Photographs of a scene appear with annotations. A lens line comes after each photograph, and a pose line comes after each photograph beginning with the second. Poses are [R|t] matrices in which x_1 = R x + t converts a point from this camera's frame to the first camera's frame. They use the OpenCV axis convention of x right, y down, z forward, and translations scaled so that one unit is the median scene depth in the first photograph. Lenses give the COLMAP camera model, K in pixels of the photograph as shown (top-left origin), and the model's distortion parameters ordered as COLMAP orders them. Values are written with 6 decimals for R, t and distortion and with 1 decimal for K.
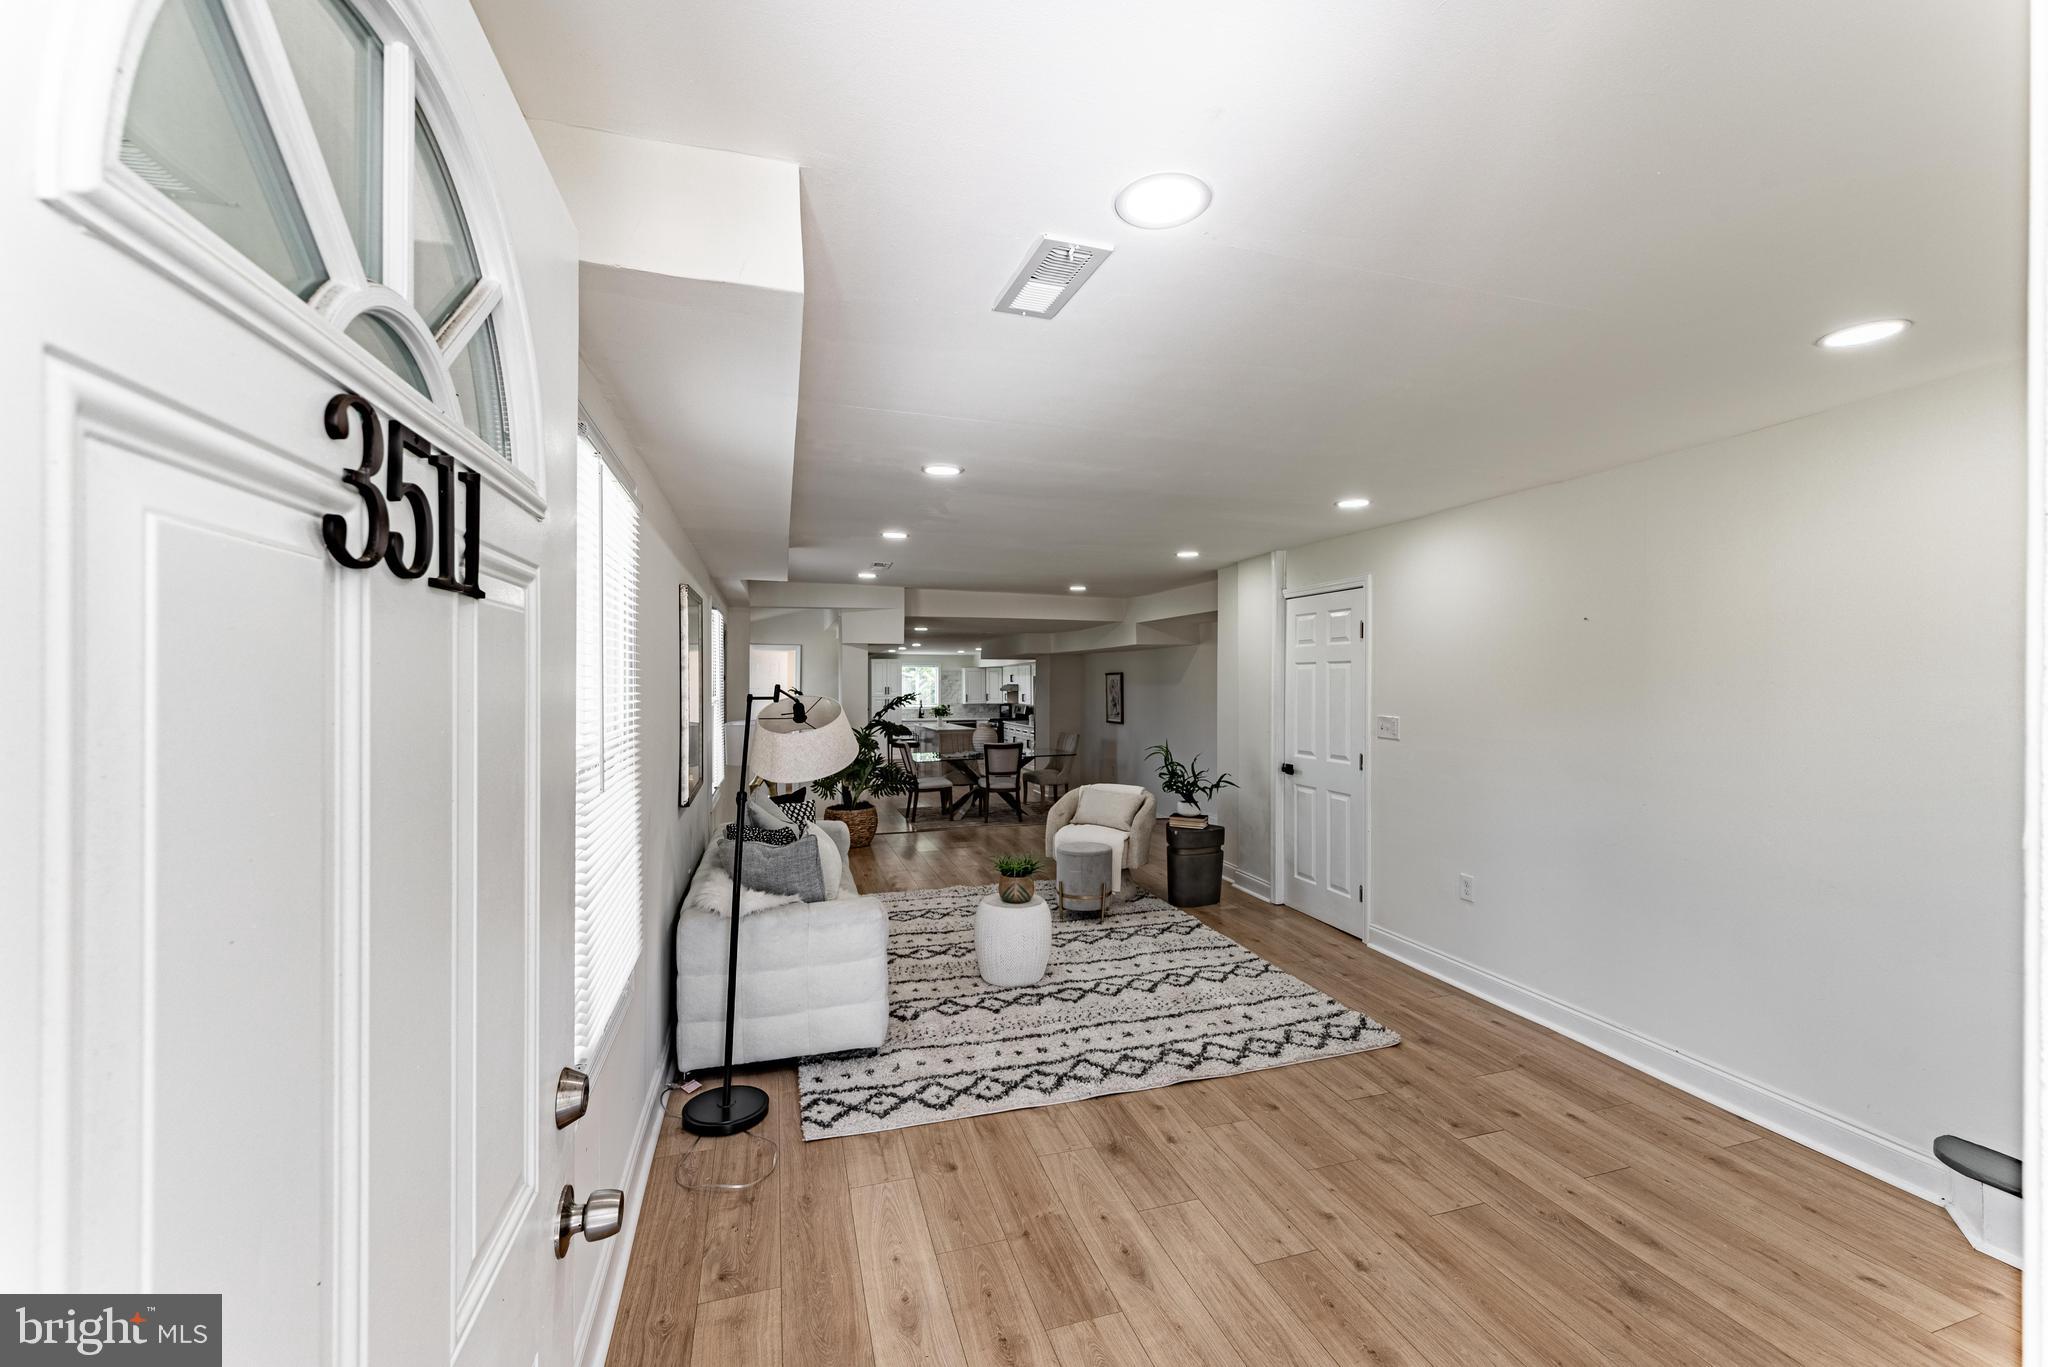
lens RADIAL K [[816.9, 0, 1027.8], [0, 816.9, 680.1], [0, 0, 1]] dist [0.000090, -0.000193]
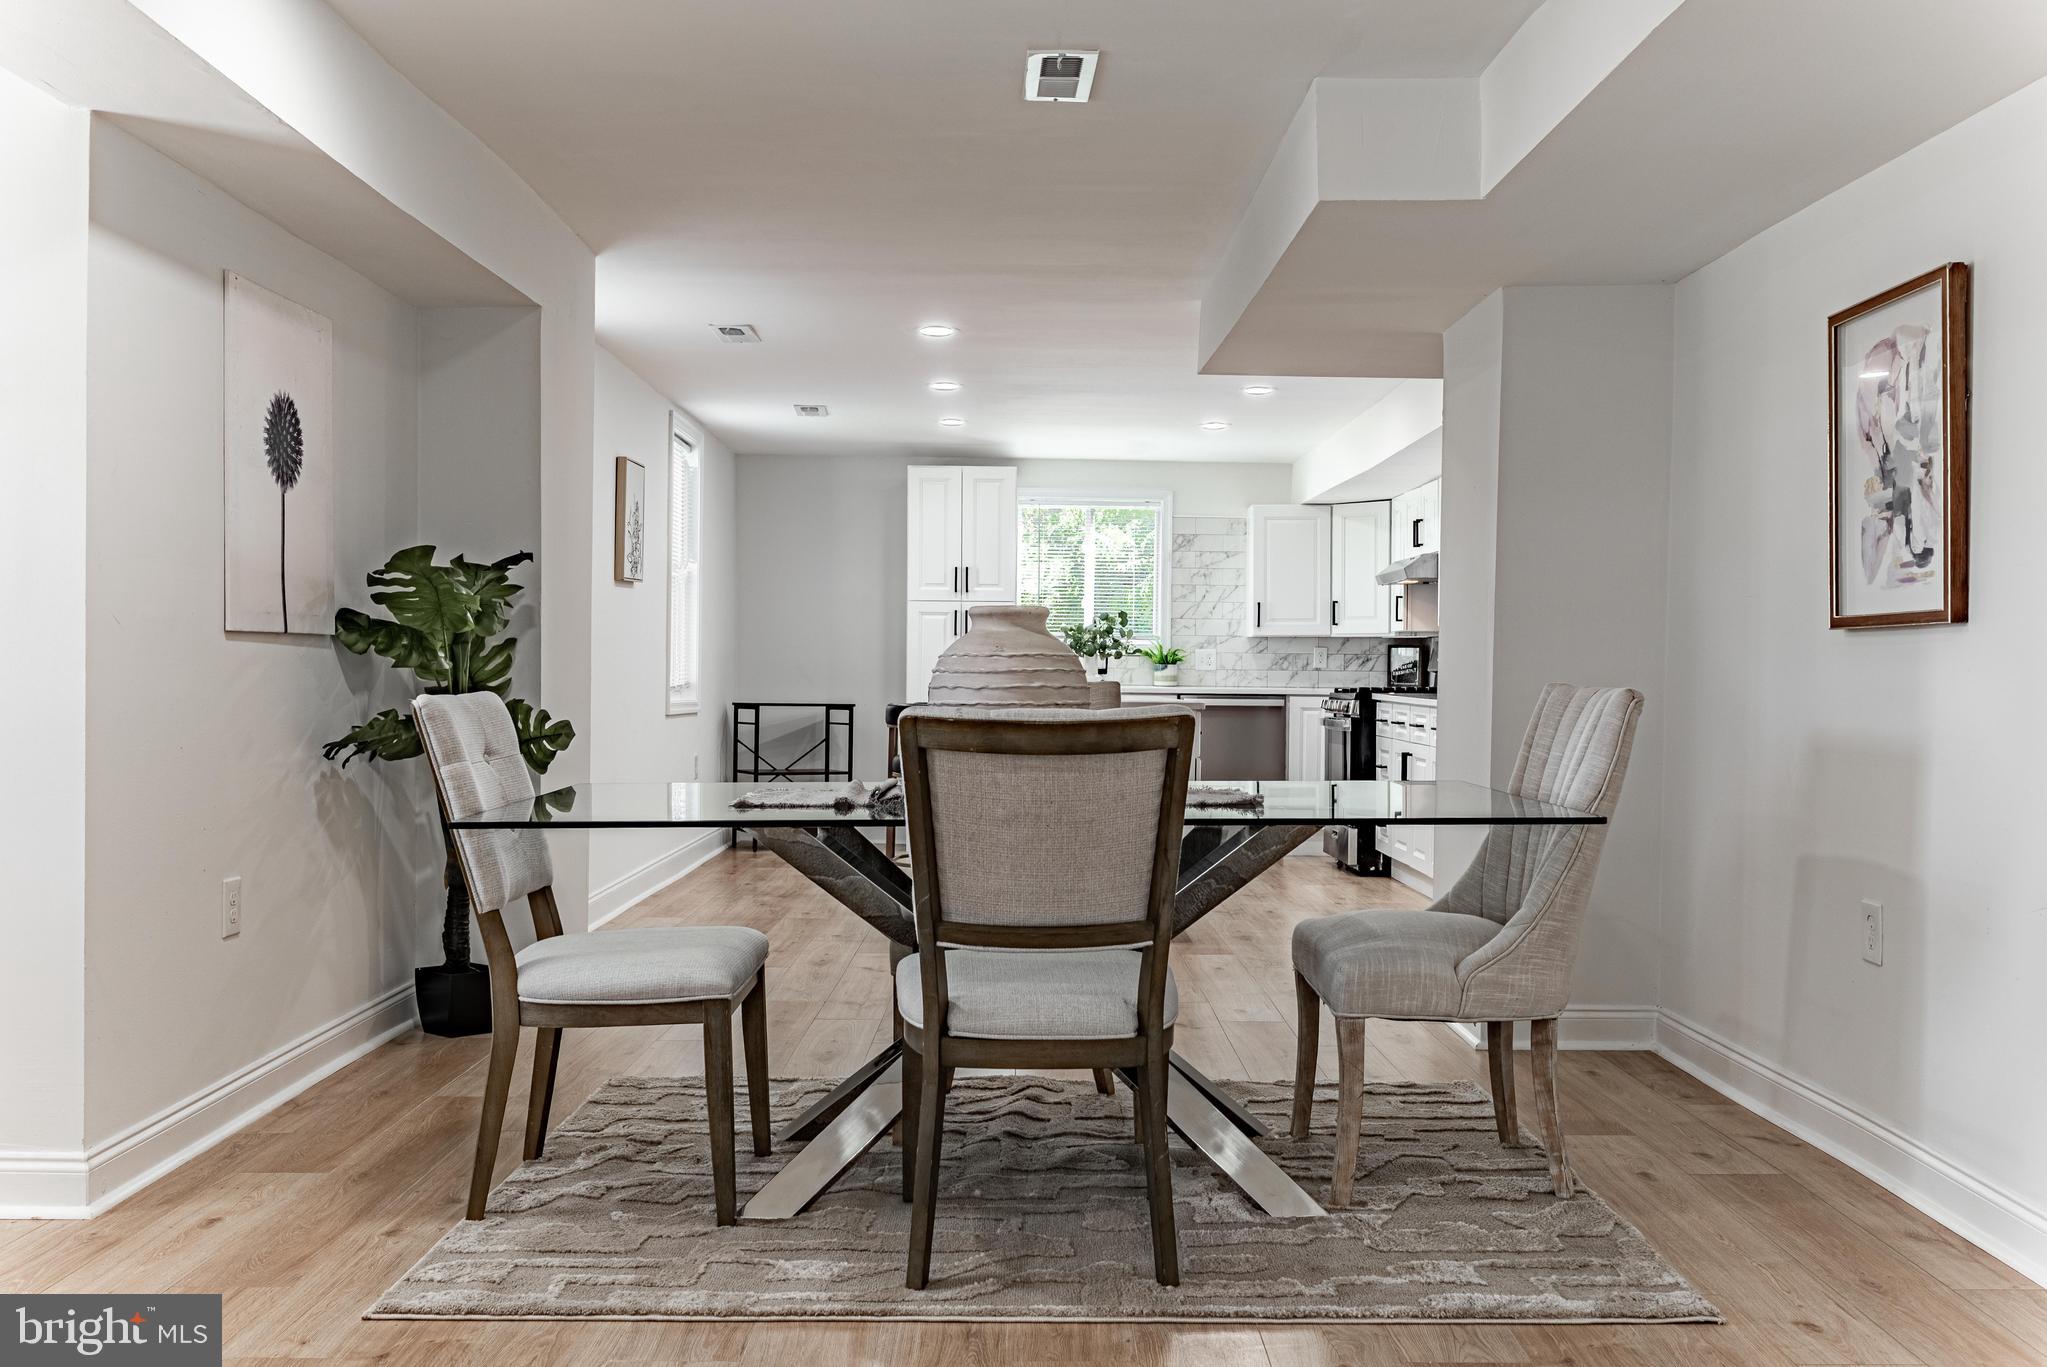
lens RADIAL K [[1836.4, 0, 1039.2], [0, 1836.4, 694.0], [0, 0, 1]] dist [0.020633, 0.006450]
pose [[0.957477, 0.016113, -0.288058, 0.115465], [-0.010965, 0.999750, 0.019474, 0.132328], [0.288300, -0.015487, 0.957415, 1.367291]]
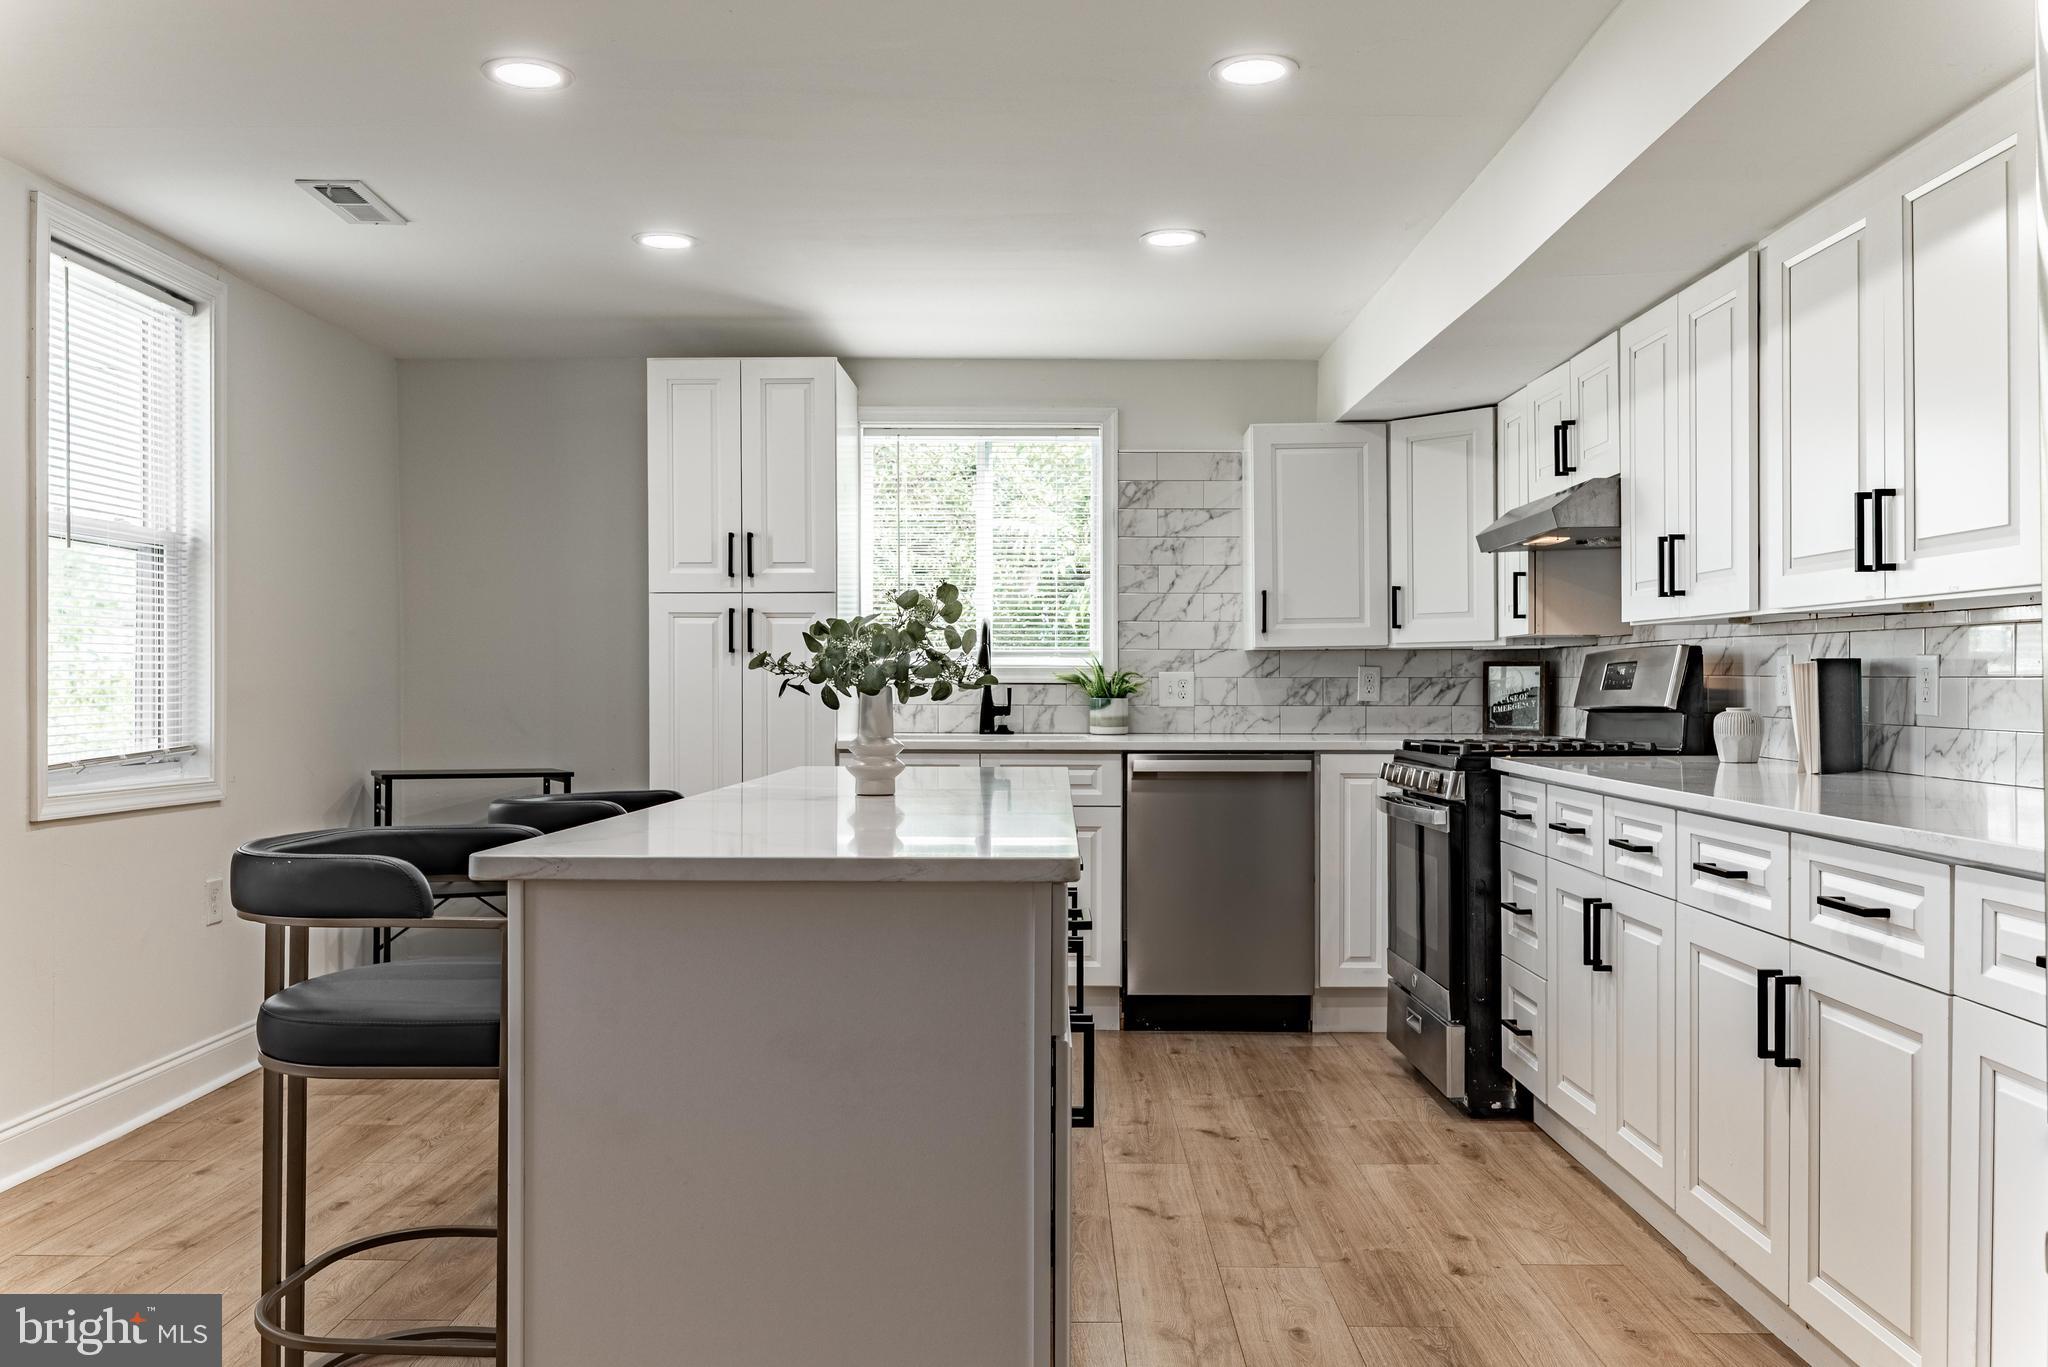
lens RADIAL K [[1658.0, 0, 1012.1], [0, 1658.0, 689.3], [0, 0, 1]] dist [-0.005347, 0.004382]
pose [[0.946964, 0.002372, -0.321332, -0.061130], [-0.000228, 0.999977, 0.006711, 0.123764], [0.321340, -0.006282, 0.946943, 2.388905]]
